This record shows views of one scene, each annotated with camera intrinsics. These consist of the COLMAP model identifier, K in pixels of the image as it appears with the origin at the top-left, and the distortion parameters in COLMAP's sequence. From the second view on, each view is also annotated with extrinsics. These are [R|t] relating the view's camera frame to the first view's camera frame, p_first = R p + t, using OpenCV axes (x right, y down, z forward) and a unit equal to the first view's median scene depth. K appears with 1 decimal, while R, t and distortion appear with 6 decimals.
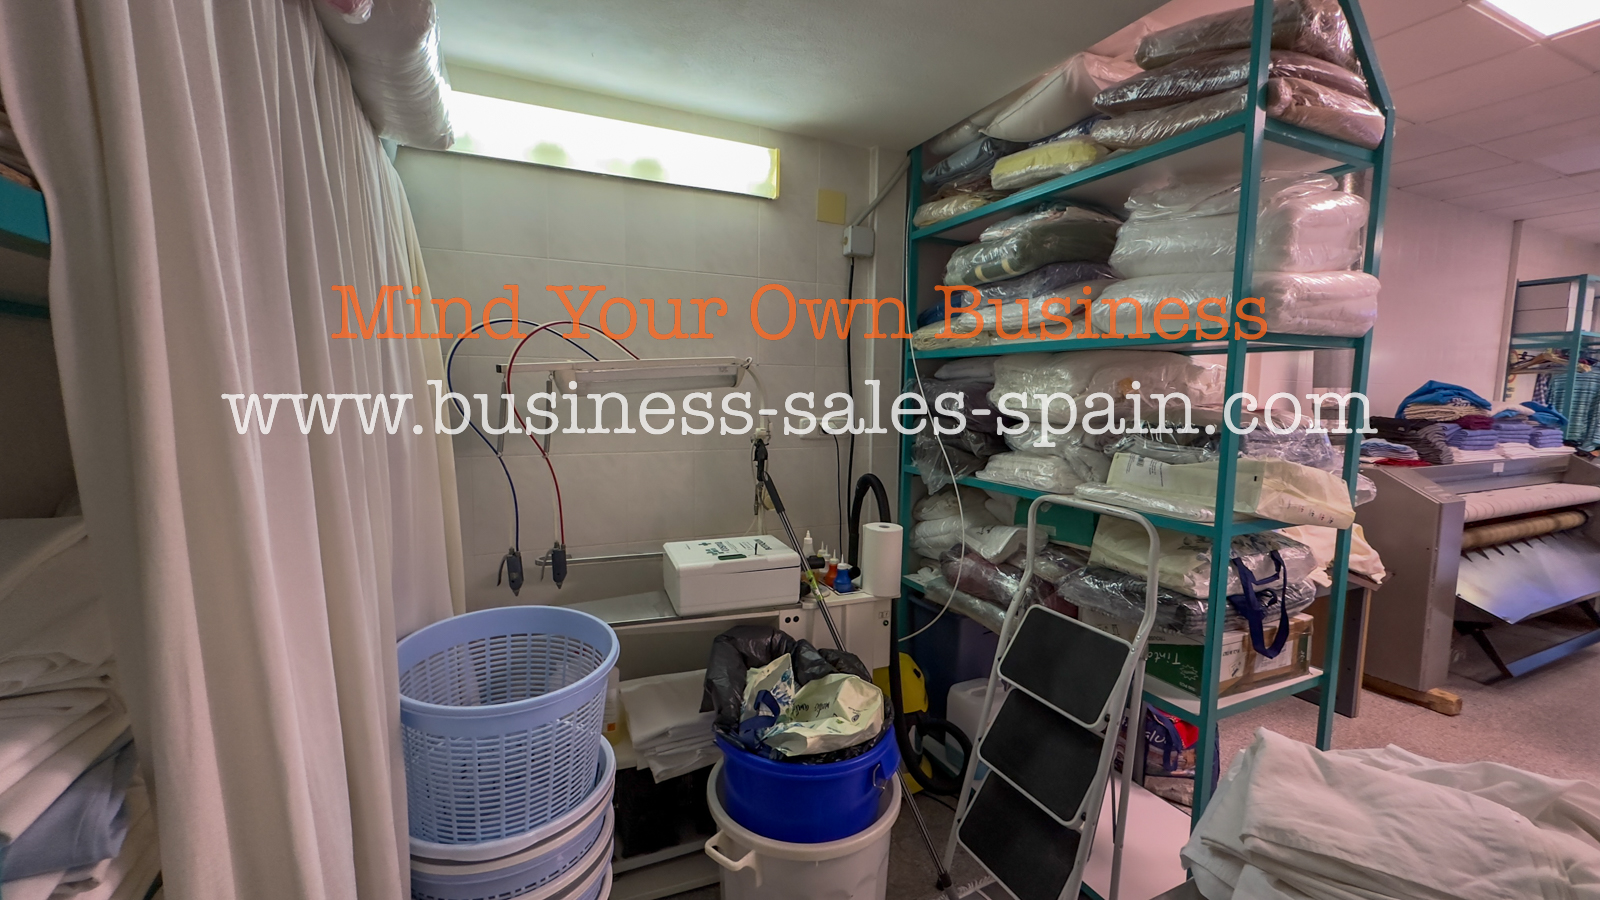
lens RADIAL K [[632.7, 0, 795.9], [0, 632.7, 439.6], [0, 0, 1]] dist [0.000509, 0.000052]
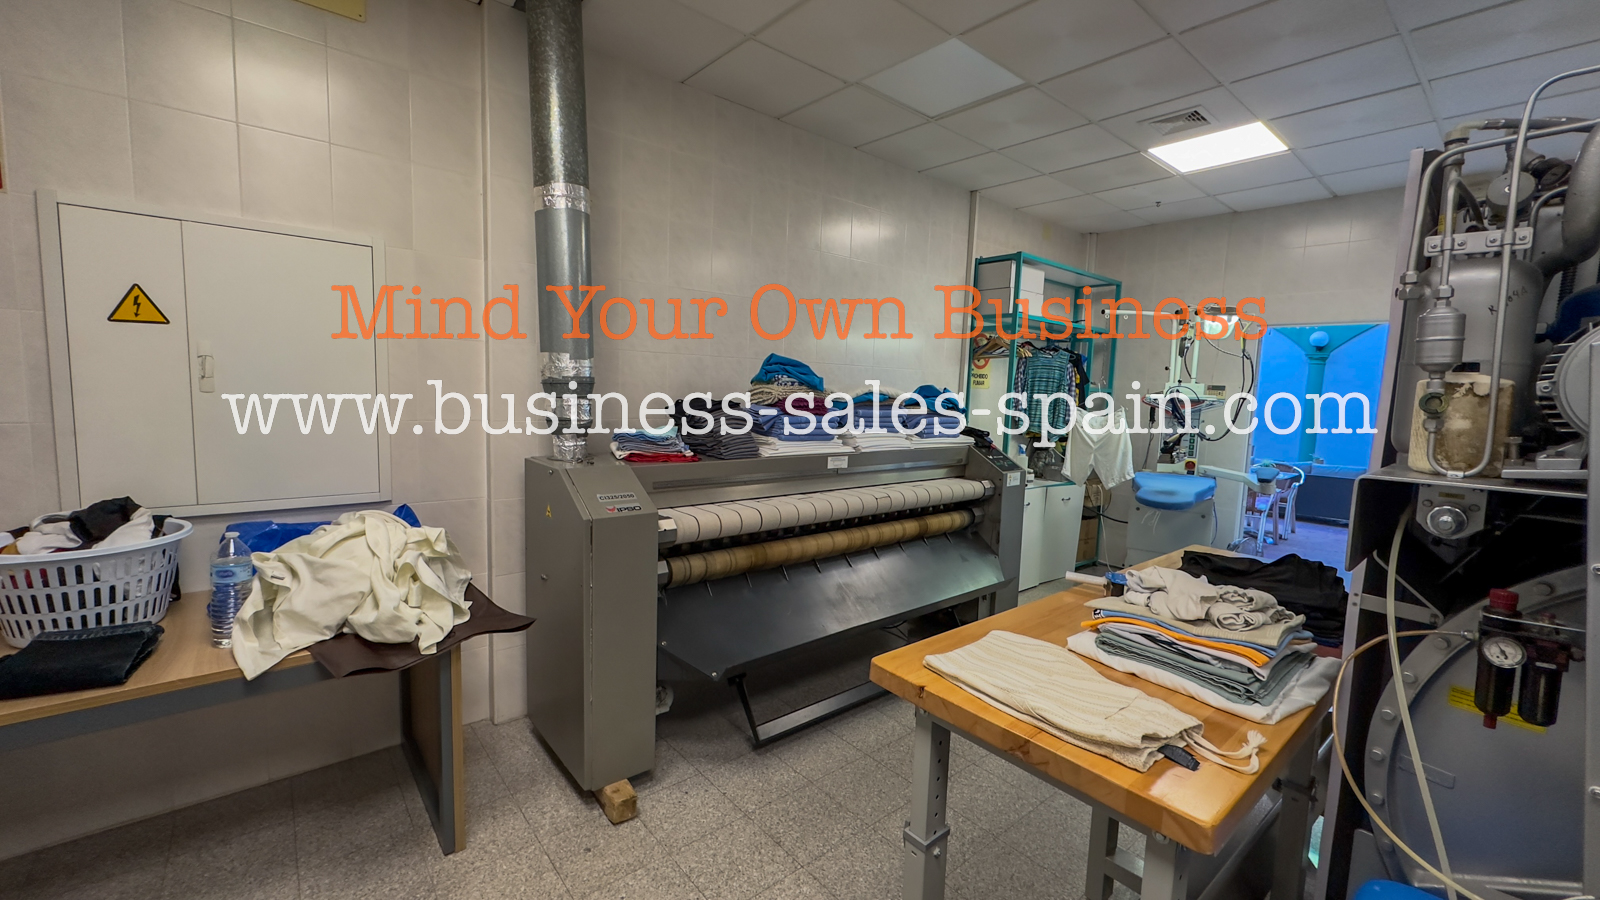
lens RADIAL K [[640.7, 0, 795.9], [0, 640.7, 446.4], [0, 0, 1]] dist [-0.000946, -0.000211]
pose [[0.961214, -0.014443, 0.275424, 0.615010], [0.012187, 0.999877, 0.009899, 0.010473], [-0.275533, -0.006158, 0.961272, 0.174603]]
